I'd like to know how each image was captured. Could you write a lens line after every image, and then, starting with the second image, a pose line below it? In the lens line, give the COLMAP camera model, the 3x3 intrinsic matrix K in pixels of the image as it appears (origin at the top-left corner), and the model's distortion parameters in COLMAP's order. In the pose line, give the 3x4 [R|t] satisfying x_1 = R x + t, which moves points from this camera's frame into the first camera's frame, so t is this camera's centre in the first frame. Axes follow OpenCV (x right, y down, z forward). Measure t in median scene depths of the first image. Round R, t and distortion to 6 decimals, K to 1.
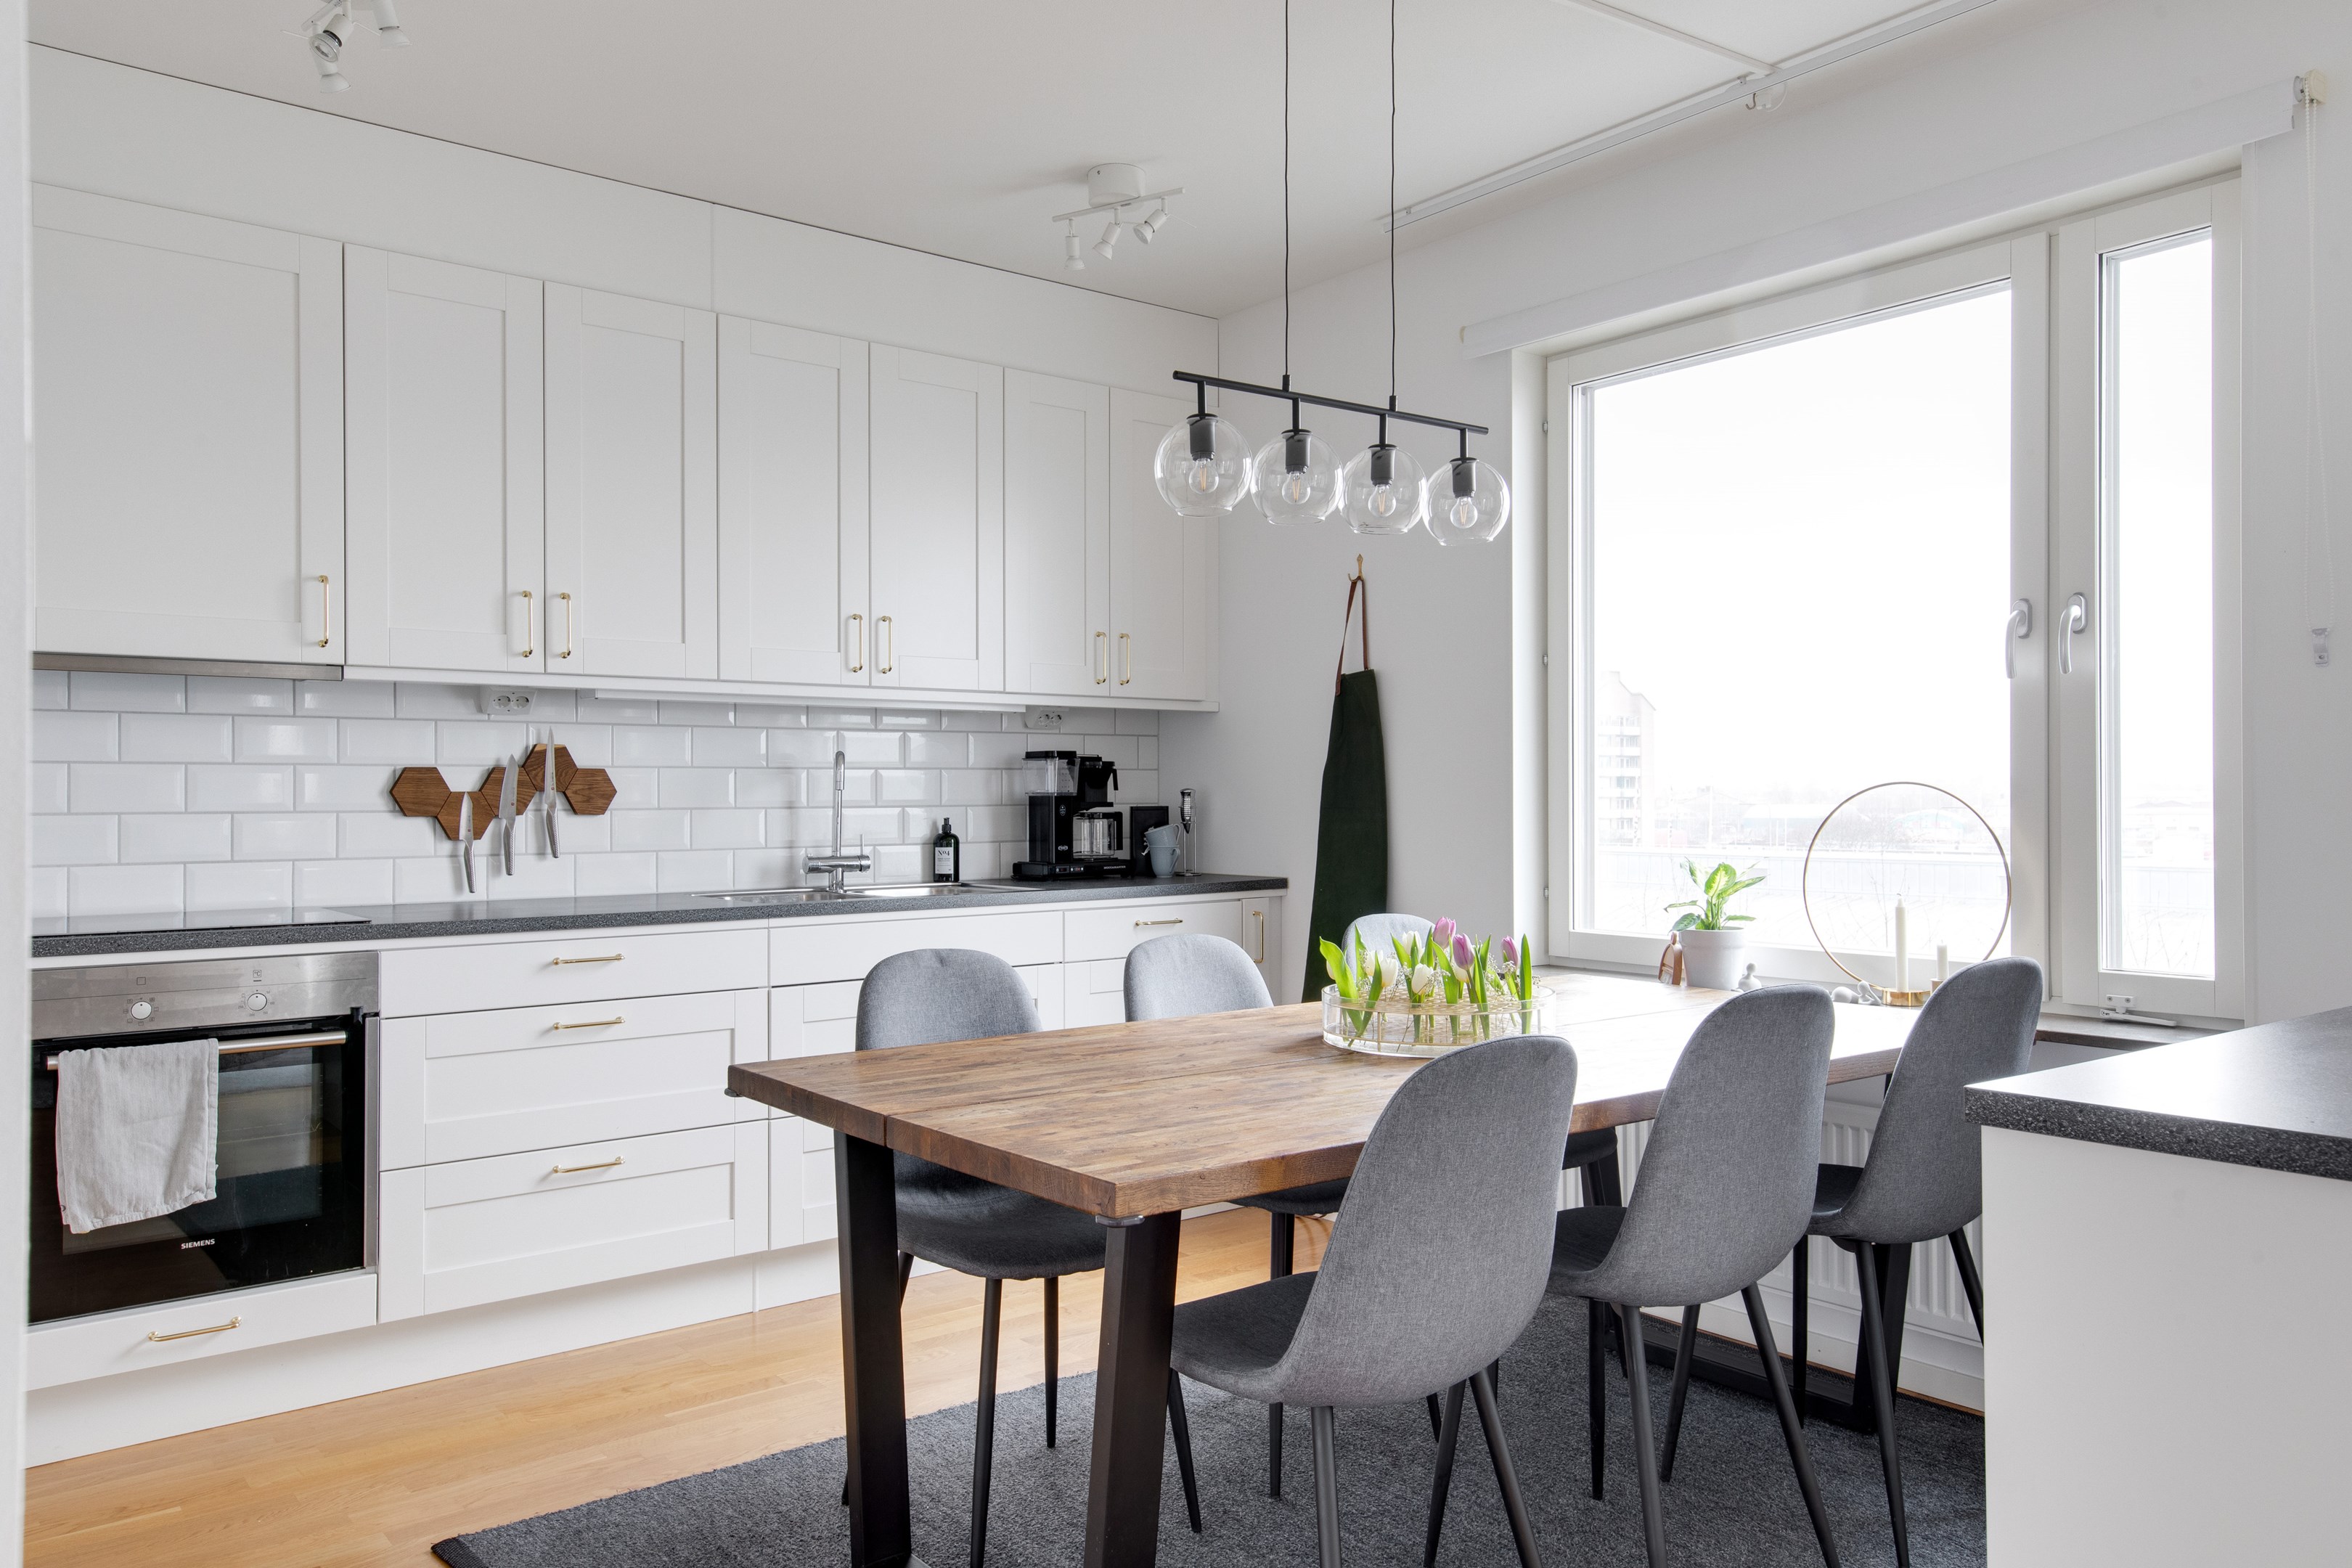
lens RADIAL K [[1628.7, 0, 1253.4], [0, 1628.7, 794.6], [0, 0, 1]] dist [0.035230, -0.004404]
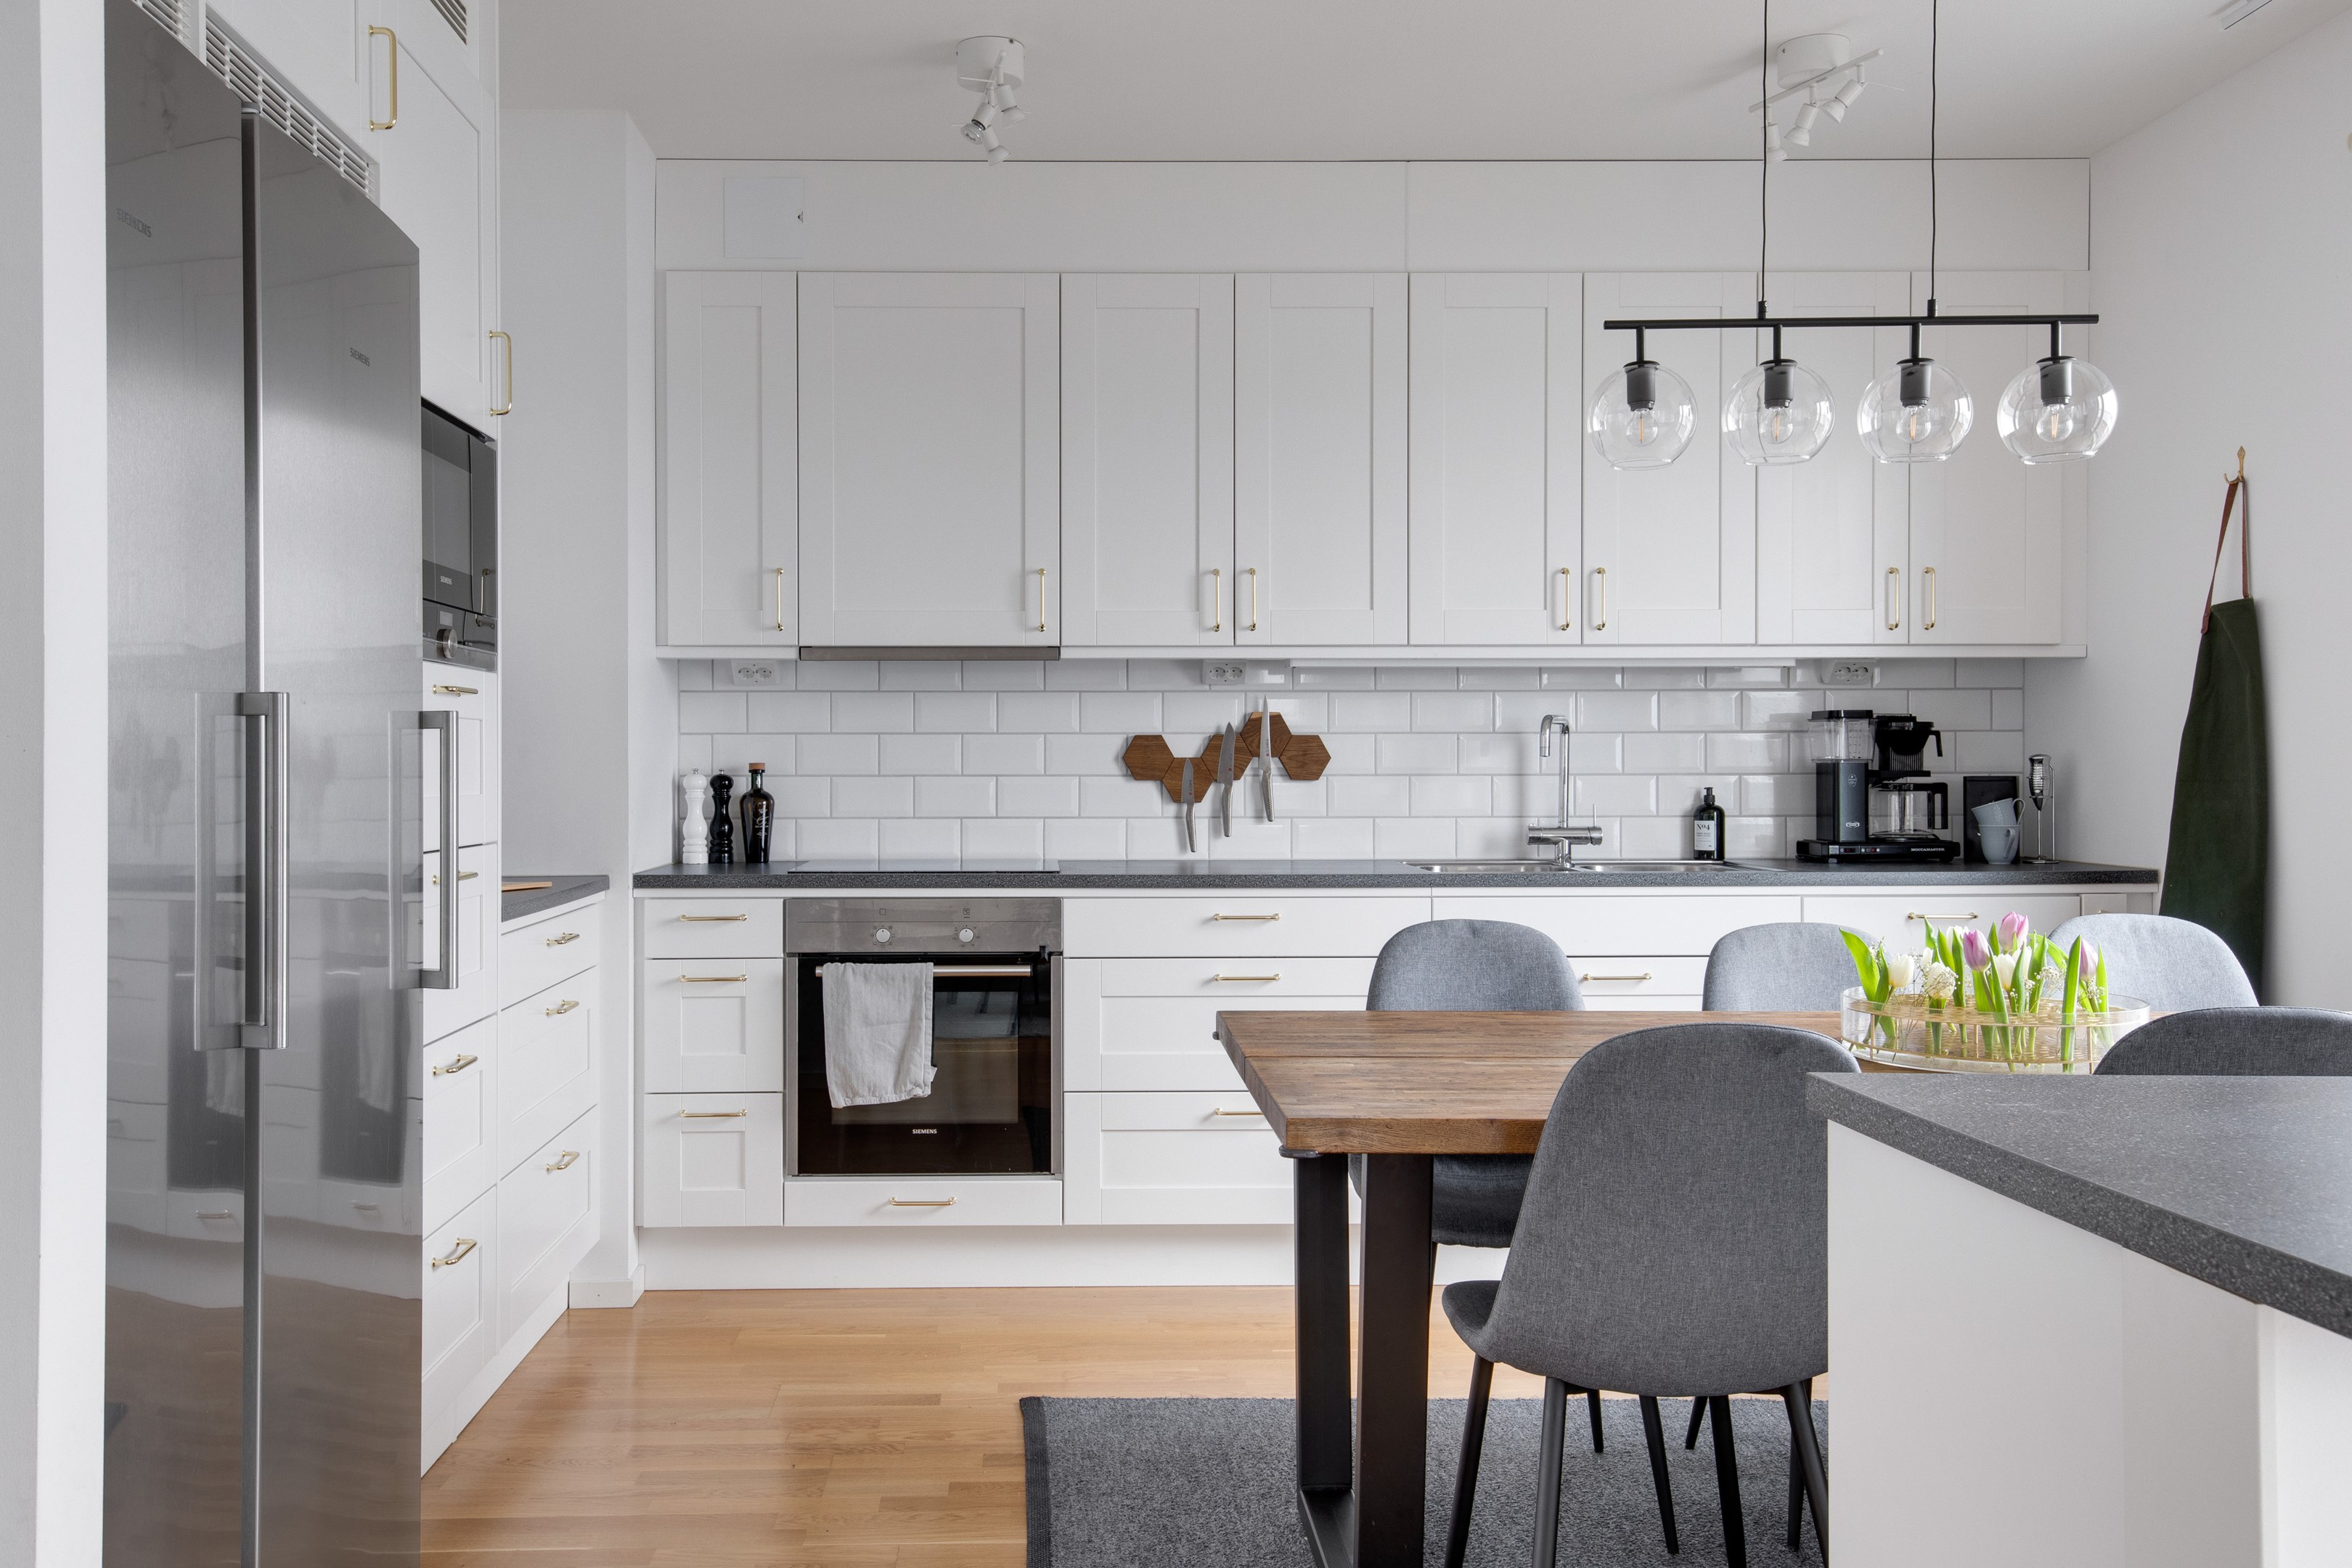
lens RADIAL K [[1954.0, 0, 1180.1], [0, 1954.0, 774.7], [0, 0, 1]] dist [0.044105, -0.007619]
pose [[0.822506, 0.007396, -0.568709, 0.246604], [-0.002418, 0.999952, 0.009508, -0.002824], [0.568752, -0.006446, 0.822484, -0.053377]]
